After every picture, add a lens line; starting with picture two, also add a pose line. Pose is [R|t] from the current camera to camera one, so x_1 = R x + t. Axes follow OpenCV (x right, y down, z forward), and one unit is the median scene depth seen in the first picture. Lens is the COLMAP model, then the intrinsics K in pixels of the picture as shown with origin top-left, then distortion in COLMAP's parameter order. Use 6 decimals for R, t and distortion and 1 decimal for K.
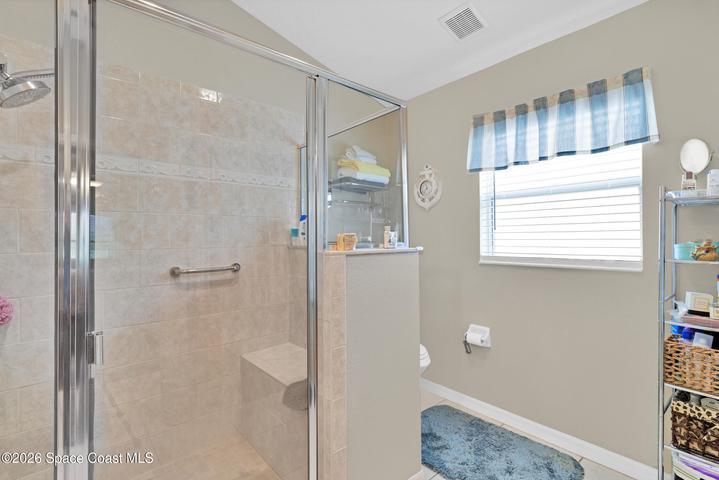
lens RADIAL K [[341.5, 0, 359.0], [0, 341.5, 236.3], [0, 0, 1]] dist [0.000743, 0.000221]
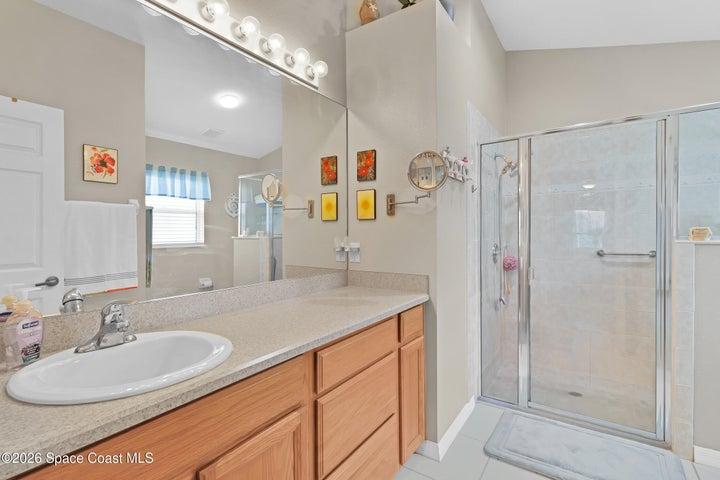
lens RADIAL K [[342.0, 0, 359.5], [0, 342.0, 234.4], [0, 0, 1]] dist [0.000743, 0.000221]
pose [[0.268361, 0.011376, -0.963251, 0.626750], [0.007847, 0.999871, 0.013995, -0.008236], [0.963286, -0.011315, 0.268238, -0.426615]]
